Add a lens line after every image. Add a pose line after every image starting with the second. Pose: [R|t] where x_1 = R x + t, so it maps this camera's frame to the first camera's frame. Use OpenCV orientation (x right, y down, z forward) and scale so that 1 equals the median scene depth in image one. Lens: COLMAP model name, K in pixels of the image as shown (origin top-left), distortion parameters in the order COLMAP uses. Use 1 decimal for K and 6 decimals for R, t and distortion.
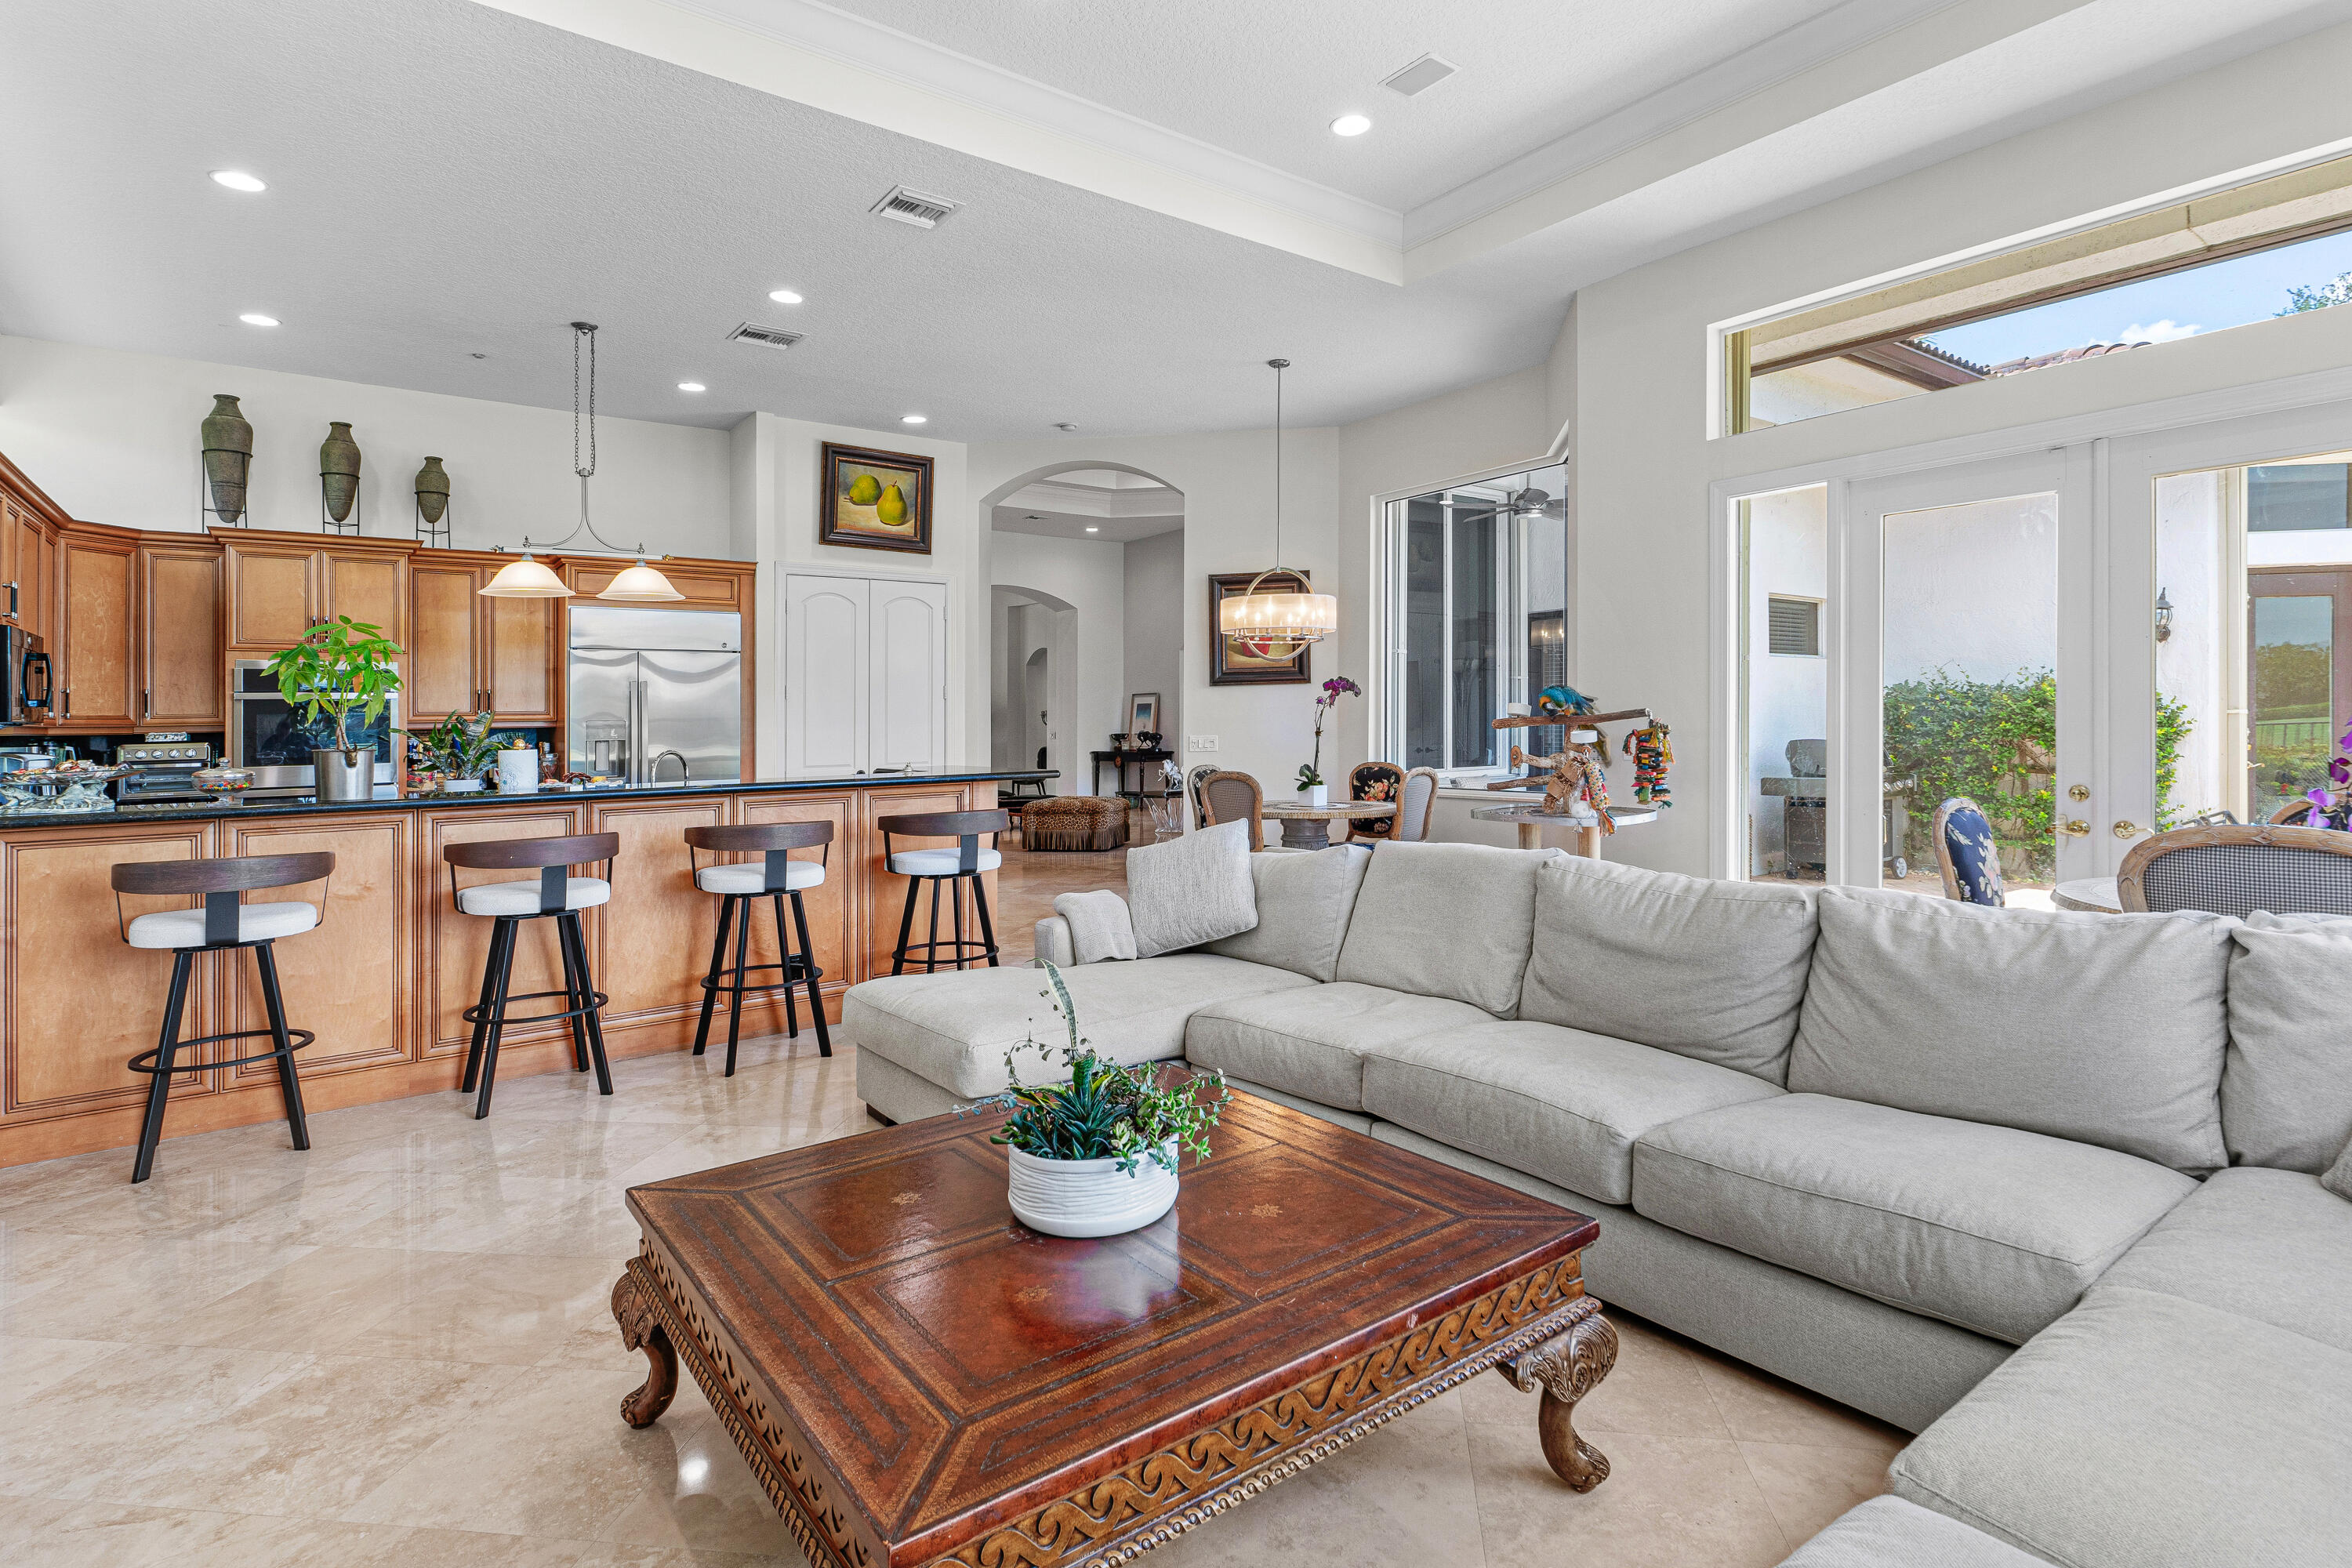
lens RADIAL K [[1156.8, 0, 1124.7], [0, 1156.8, 739.4], [0, 0, 1]] dist [0.002073, 0.001259]
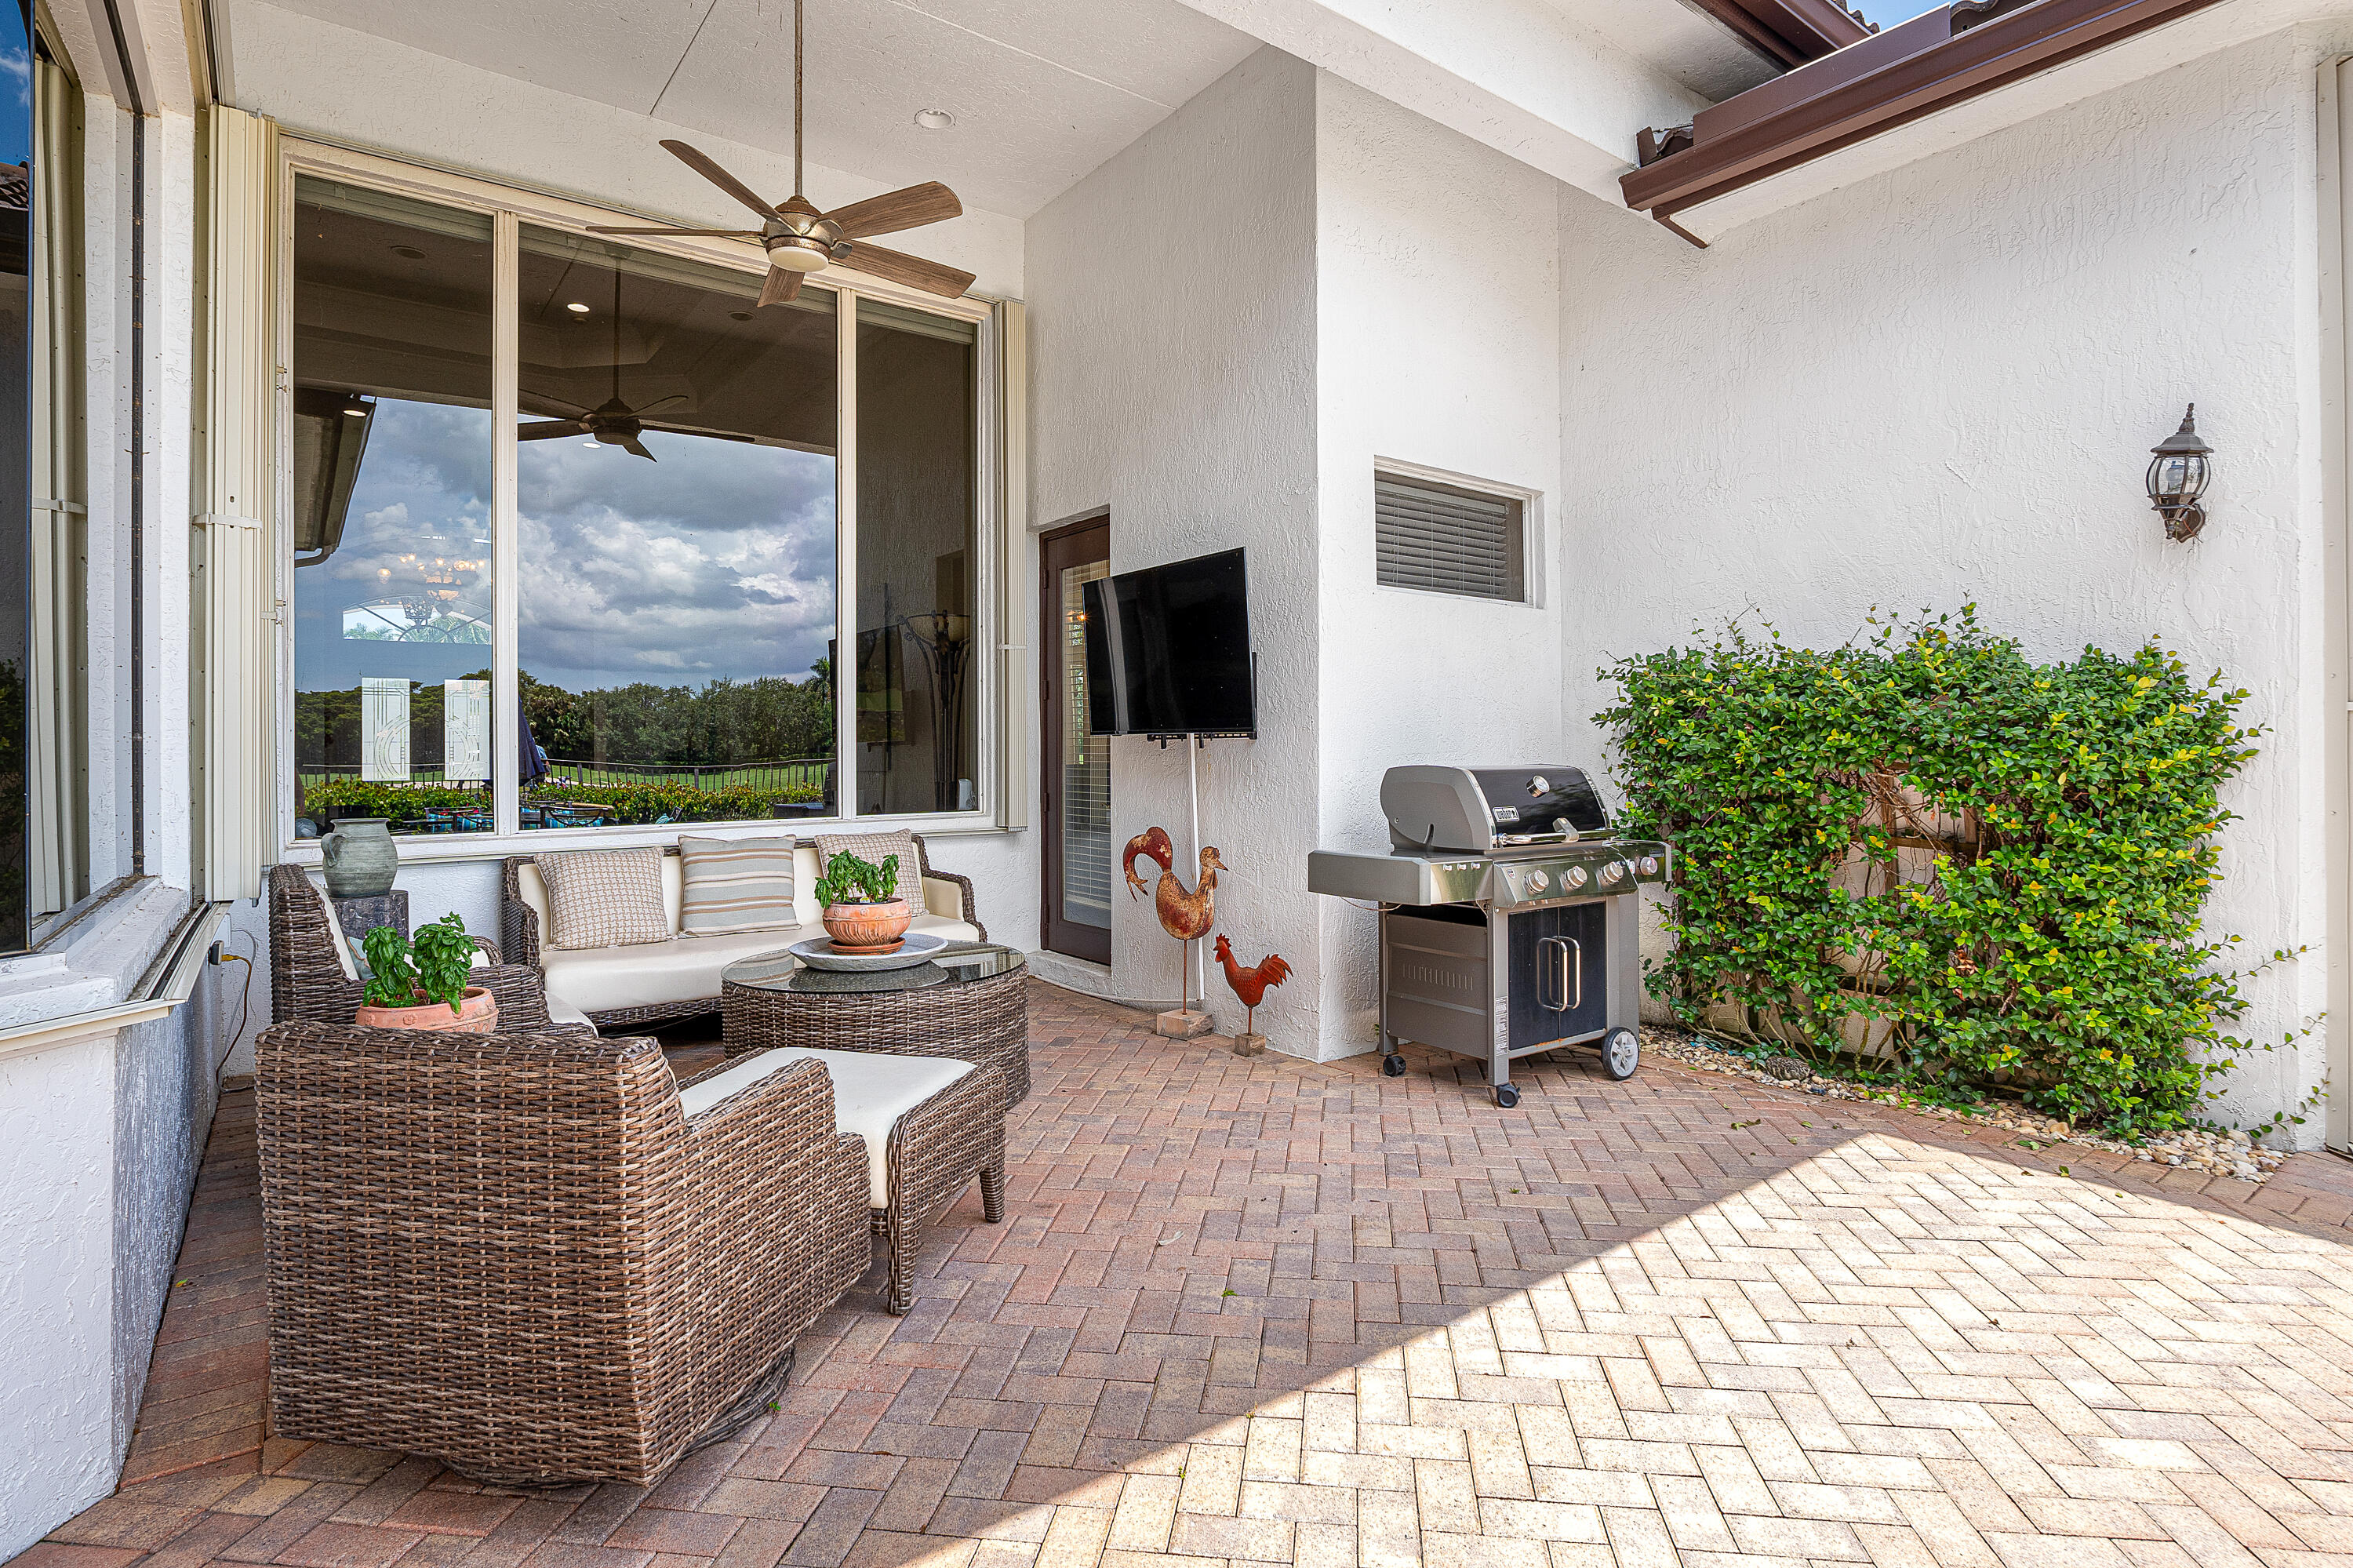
lens RADIAL K [[1157.4, 0, 1198.0], [0, 1157.4, 740.7], [0, 0, 1]] dist [0.002073, 0.001259]
pose [[0.999957, 0.005021, -0.007784, 0.504713], [-0.005136, 0.999876, -0.014866, -0.003694], [0.007709, 0.014905, 0.999859, 0.540988]]
